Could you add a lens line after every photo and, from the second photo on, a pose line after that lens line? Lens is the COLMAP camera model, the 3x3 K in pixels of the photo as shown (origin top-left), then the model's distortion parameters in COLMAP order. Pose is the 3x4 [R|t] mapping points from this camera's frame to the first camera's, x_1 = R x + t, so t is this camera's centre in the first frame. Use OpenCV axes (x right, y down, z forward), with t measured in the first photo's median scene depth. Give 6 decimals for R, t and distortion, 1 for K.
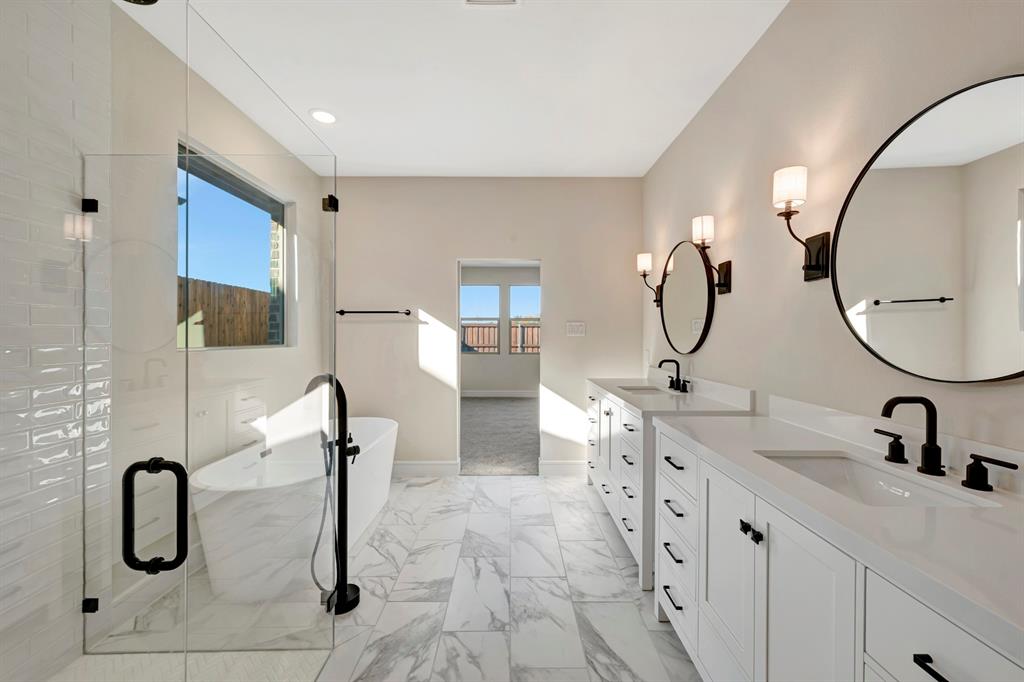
lens RADIAL K [[407.6, 0, 515.0], [0, 407.6, 338.9], [0, 0, 1]] dist [0.000749, 0.000010]
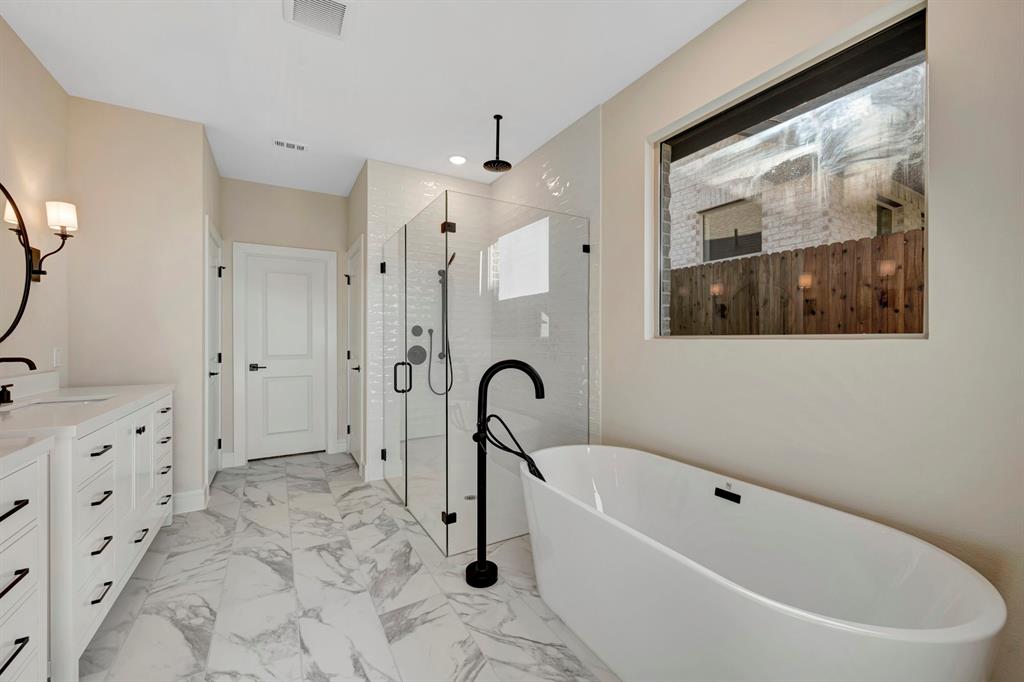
lens RADIAL K [[407.6, 0, 515.0], [0, 407.6, 338.9], [0, 0, 1]] dist [0.000749, 0.000010]
pose [[-0.866394, 0.001867, -0.499357, 0.022323], [-0.000543, 0.999989, 0.004682, 0.033981], [0.499360, 0.004327, -0.866384, 2.029807]]
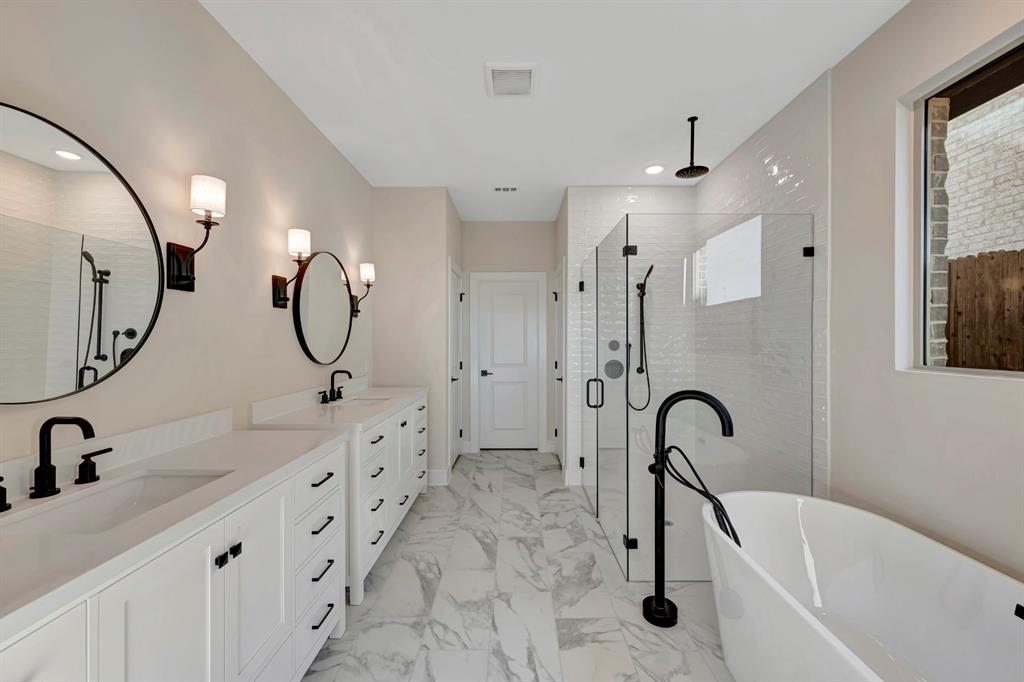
lens RADIAL K [[404.6, 0, 515.5], [0, 404.6, 340.2], [0, 0, 1]] dist [0.000575, 0.000005]
pose [[-0.999953, 0.003149, 0.009179, -0.084896], [0.003214, 0.999970, 0.007058, -0.036622], [-0.009156, 0.007087, -0.999933, 2.081390]]
